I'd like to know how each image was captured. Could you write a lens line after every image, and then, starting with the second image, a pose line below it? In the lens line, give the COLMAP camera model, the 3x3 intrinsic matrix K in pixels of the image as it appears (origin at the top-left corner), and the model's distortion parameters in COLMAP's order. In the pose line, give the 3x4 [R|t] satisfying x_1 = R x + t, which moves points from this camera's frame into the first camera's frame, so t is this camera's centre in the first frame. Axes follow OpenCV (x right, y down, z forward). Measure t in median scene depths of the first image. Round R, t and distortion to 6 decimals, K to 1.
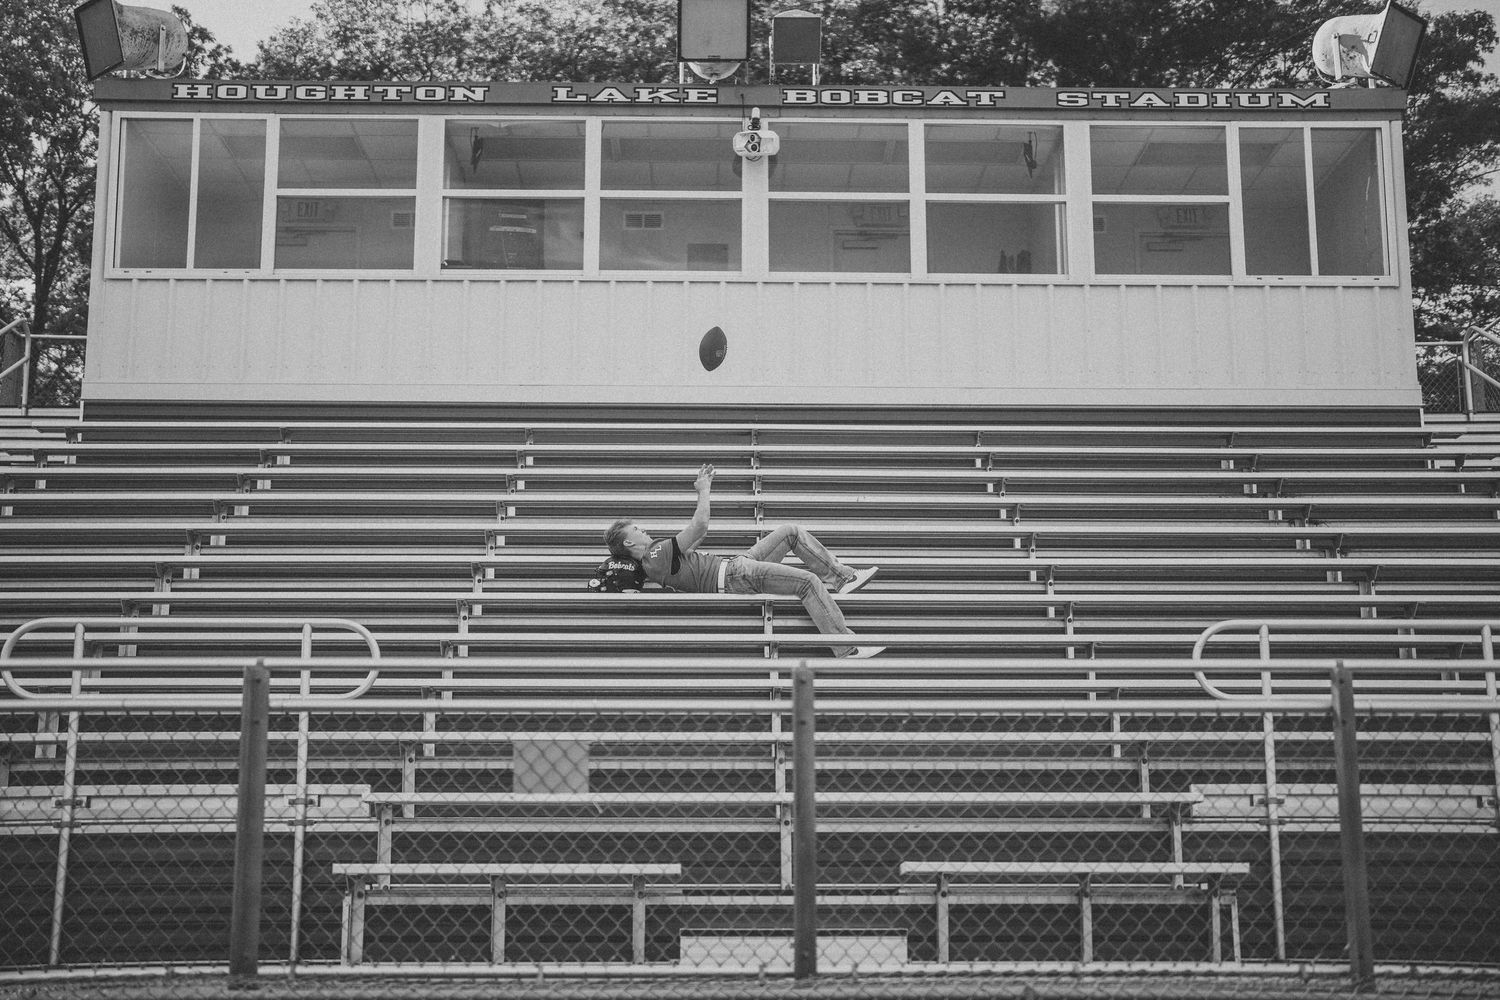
lens RADIAL K [[2176.9, 0, 753.0], [0, 2176.9, 474.4], [0, 0, 1]] dist [-0.146767, 1.365498]
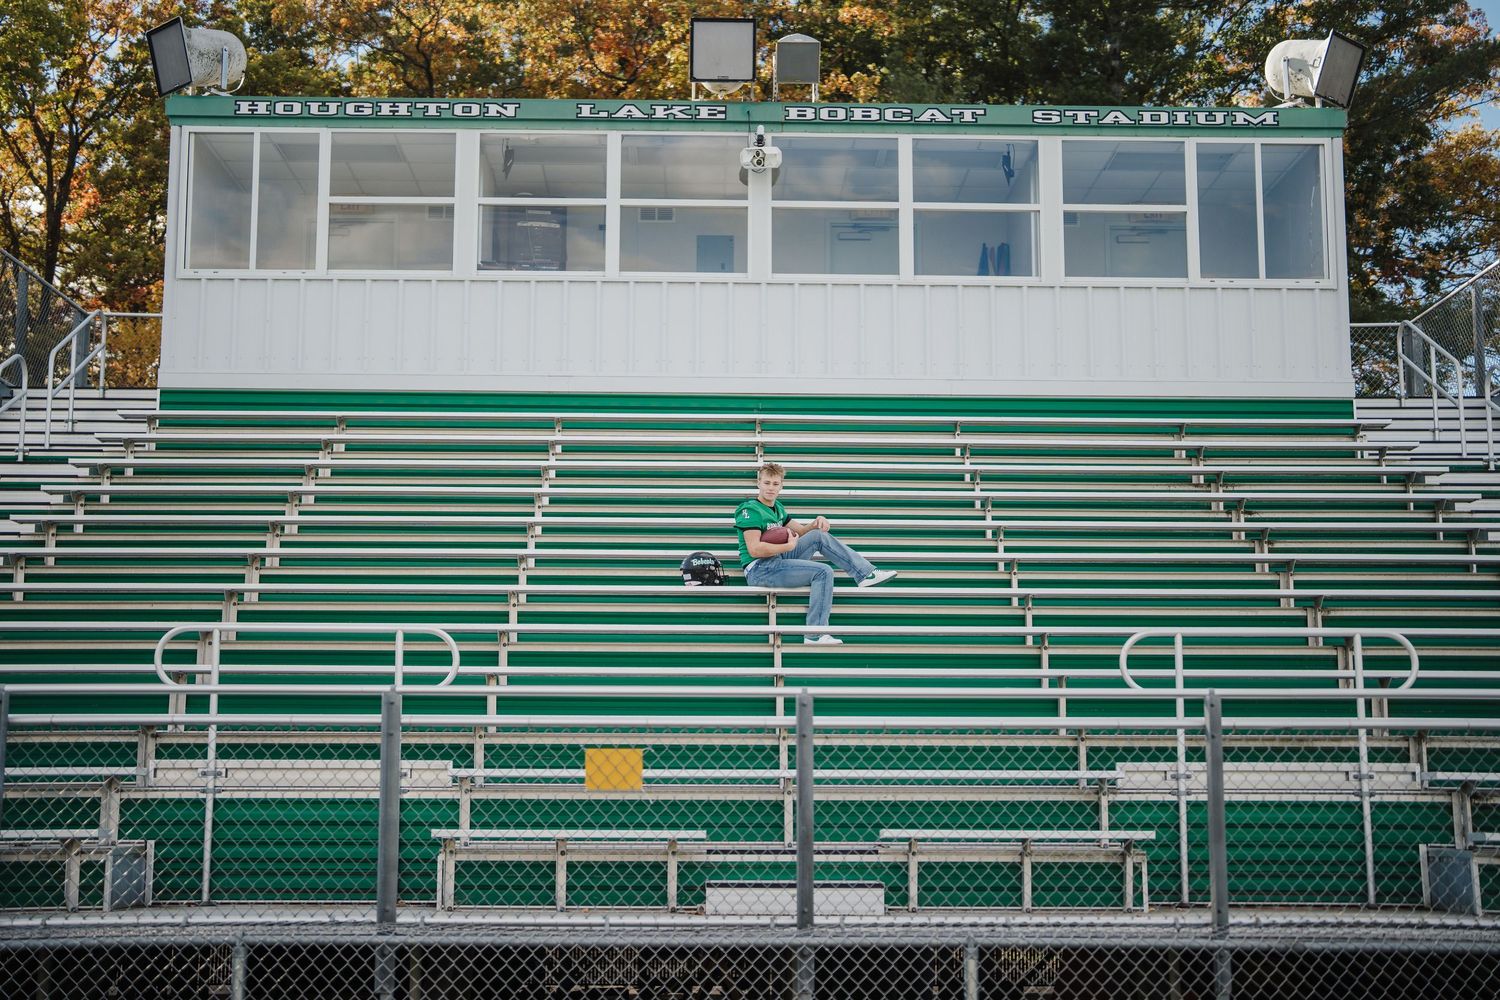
lens RADIAL K [[2176.9, 0, 753.0], [0, 2176.9, 474.4], [0, 0, 1]] dist [-0.146767, 1.365498]
pose [[0.999987, 0.004463, 0.002327, -0.004411], [-0.004556, 0.999124, 0.041602, -0.036372], [-0.002139, -0.041612, 0.999132, -0.114978]]
